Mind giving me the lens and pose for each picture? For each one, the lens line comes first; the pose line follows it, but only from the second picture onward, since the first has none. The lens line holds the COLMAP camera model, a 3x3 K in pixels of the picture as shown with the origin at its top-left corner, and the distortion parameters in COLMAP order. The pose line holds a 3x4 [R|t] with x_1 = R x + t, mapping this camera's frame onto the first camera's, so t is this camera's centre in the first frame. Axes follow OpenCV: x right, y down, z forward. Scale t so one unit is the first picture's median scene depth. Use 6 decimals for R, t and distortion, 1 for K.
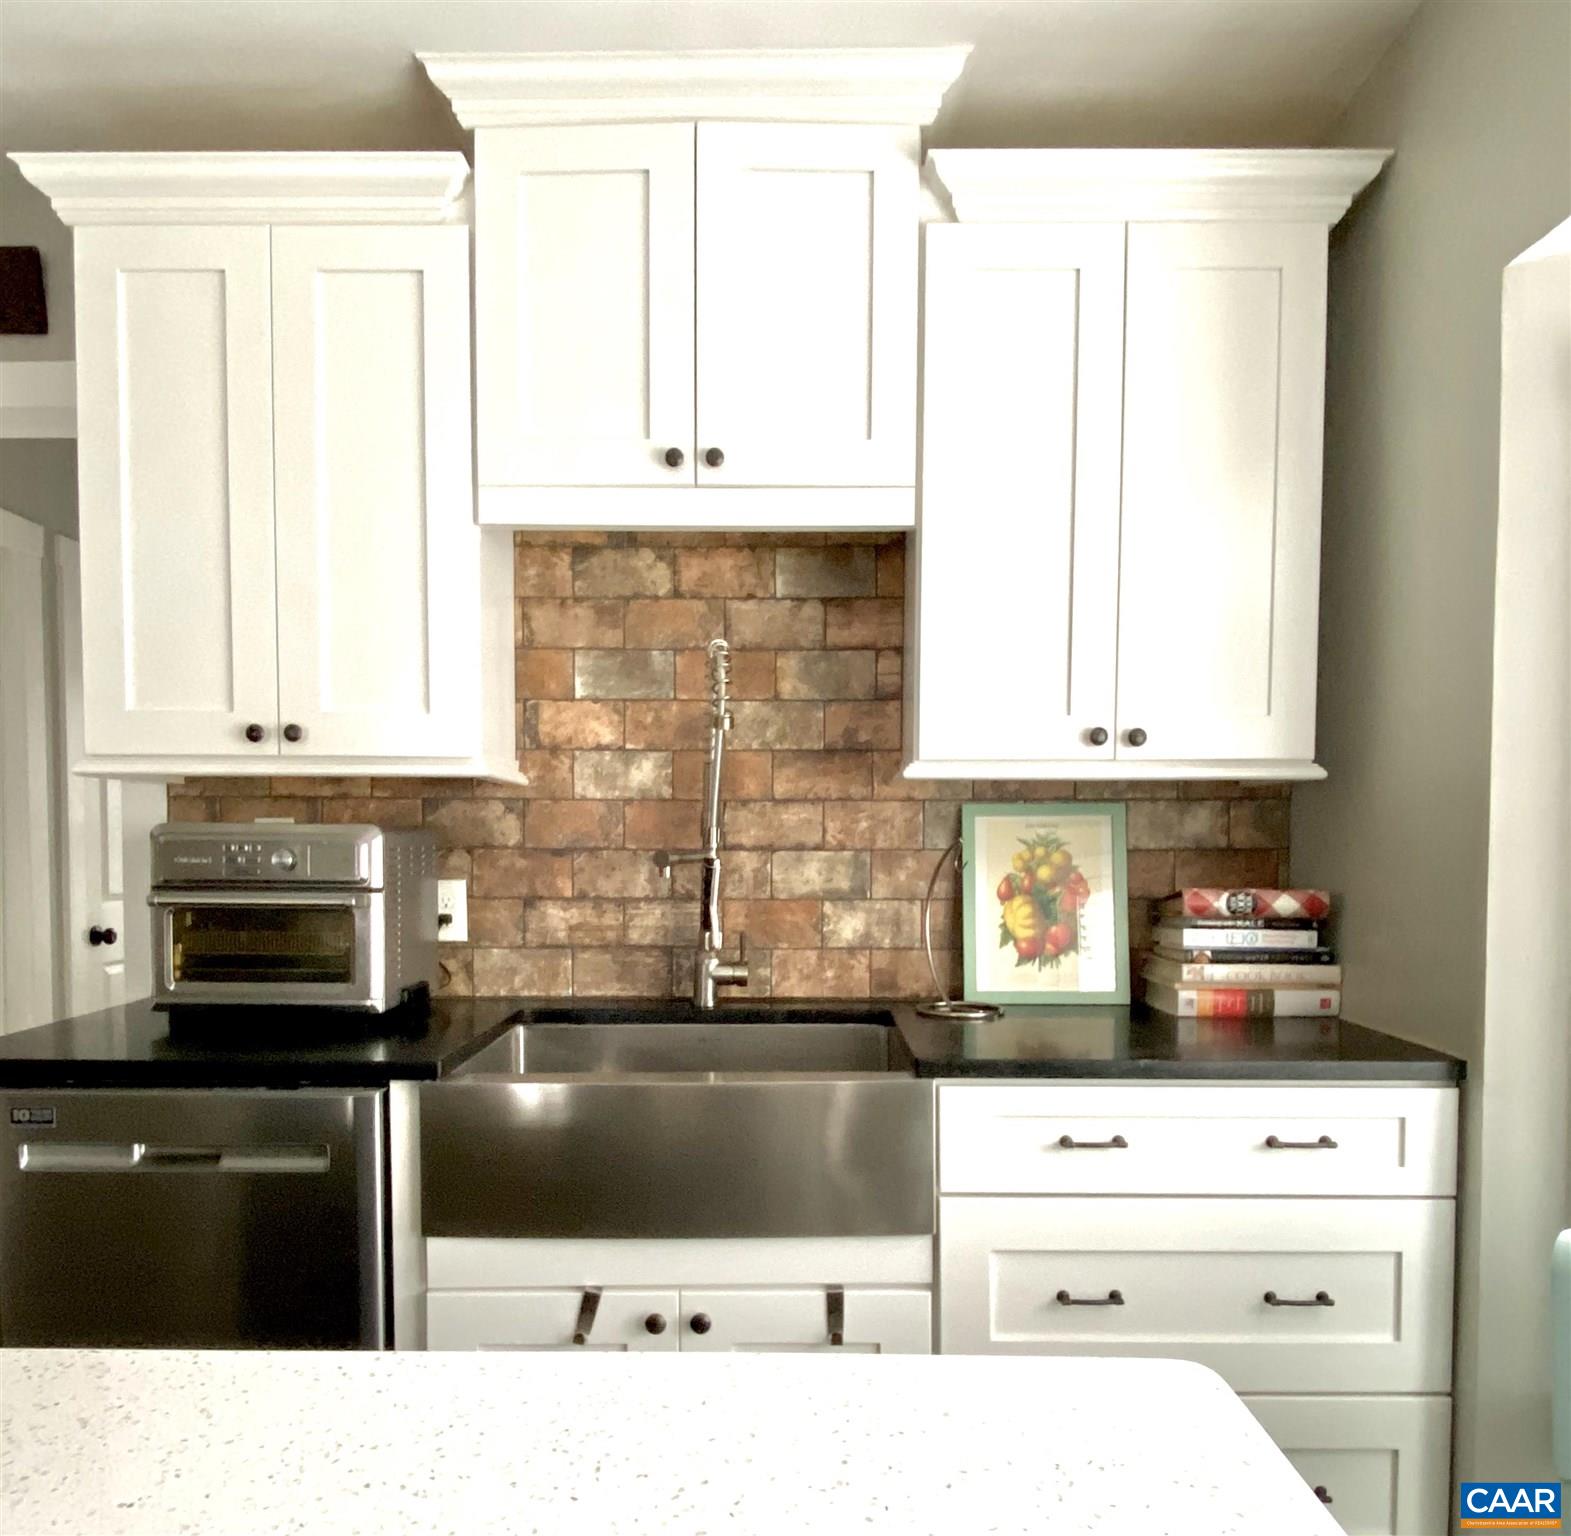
lens RADIAL K [[1188.6, 0, 776.5], [0, 1188.6, 898.4], [0, 0, 1]] dist [0.047979, -0.045048]
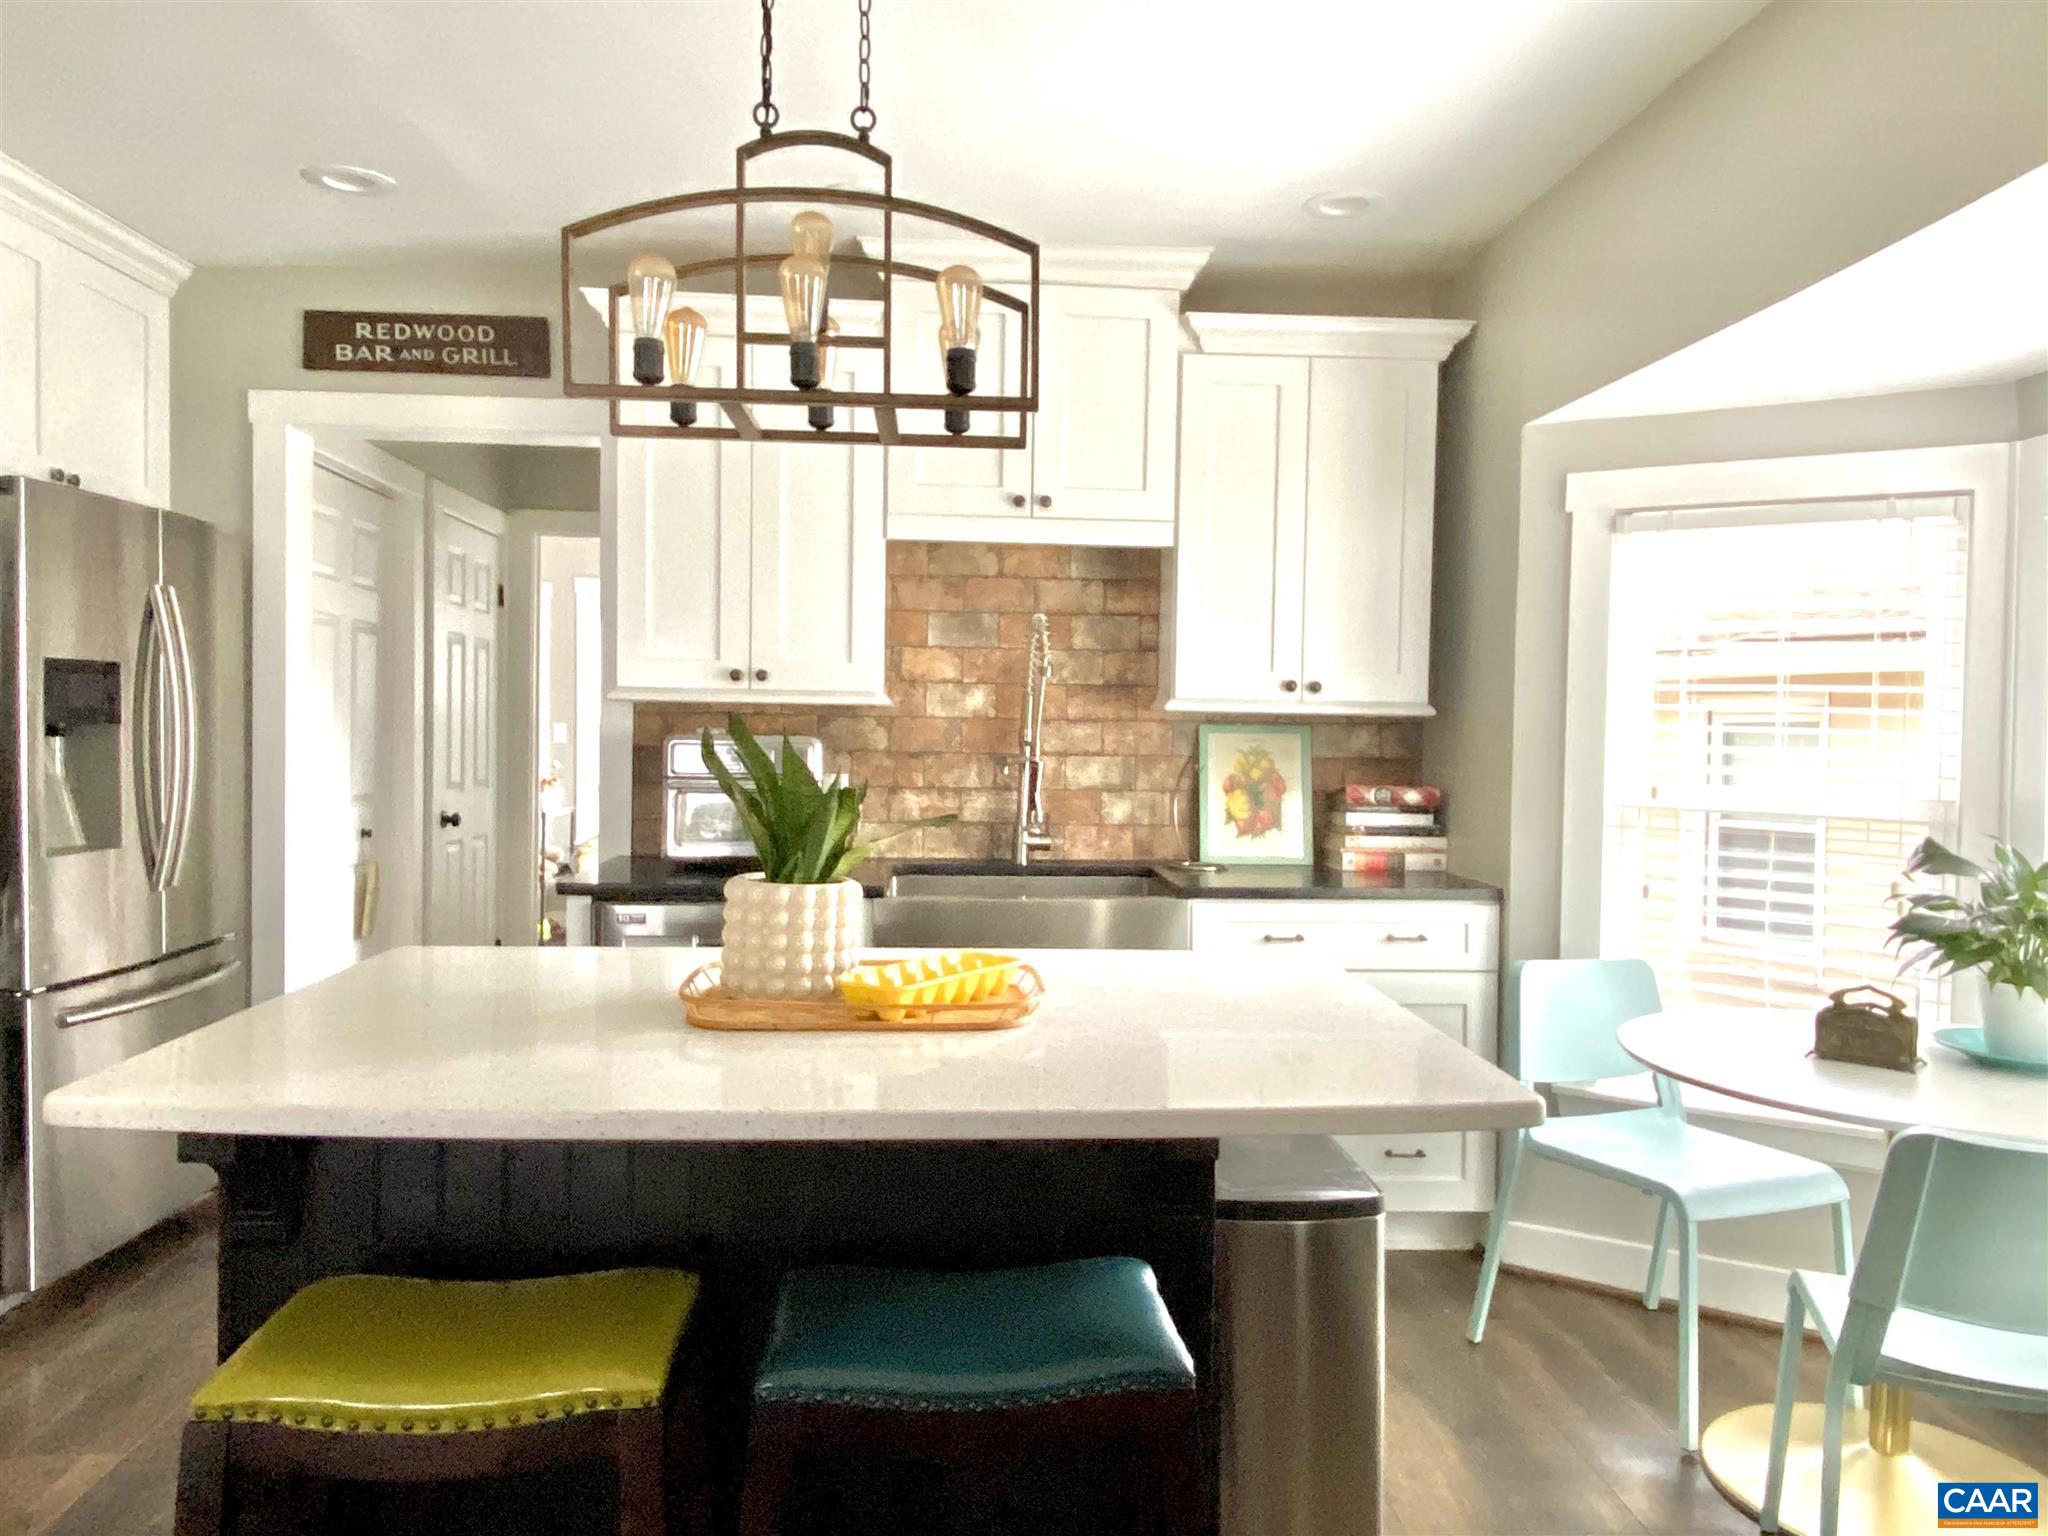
lens RADIAL K [[1435.9, 0, 1038.2], [0, 1435.9, 768.7], [0, 0, 1]] dist [0.074923, -0.084895]
pose [[0.997204, 0.011379, 0.073862, -0.164136], [-0.010002, 0.999770, -0.018983, 0.008012], [-0.074061, 0.018191, 0.997088, -0.707232]]
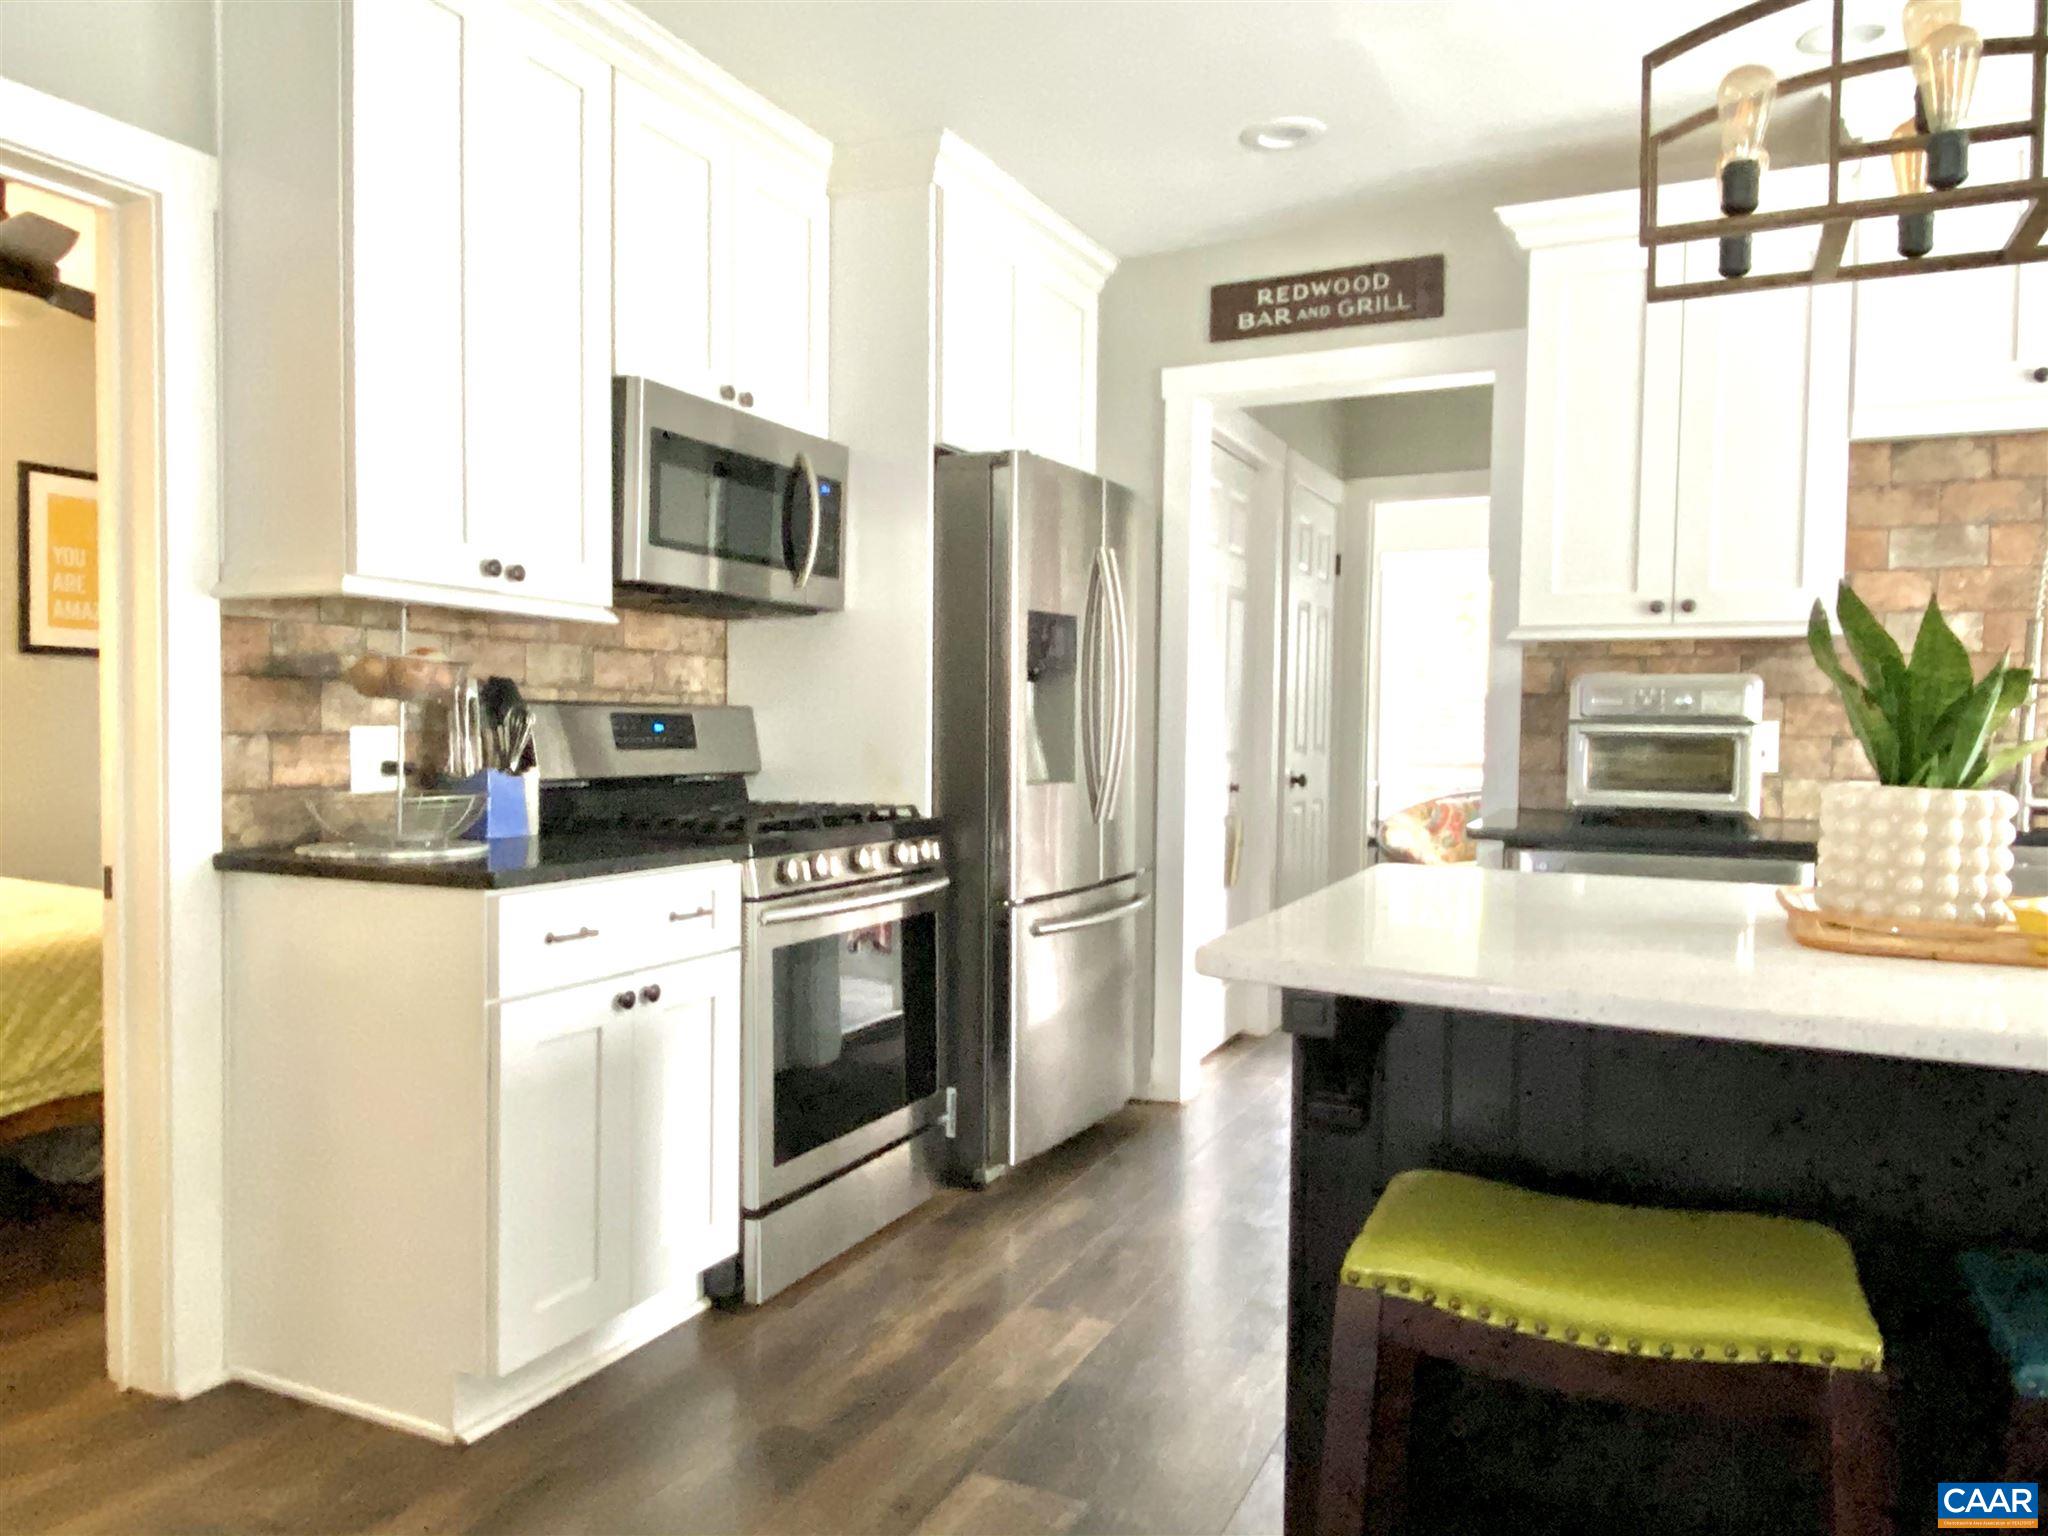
lens RADIAL K [[1435.9, 0, 1030.1], [0, 1435.9, 775.0], [0, 0, 1]] dist [0.074923, -0.084895]
pose [[0.910243, 0.023349, -0.413416, -0.343869], [-0.028038, 0.999593, -0.005278, 0.068516], [0.413125, 0.016395, 0.910527, -0.672749]]
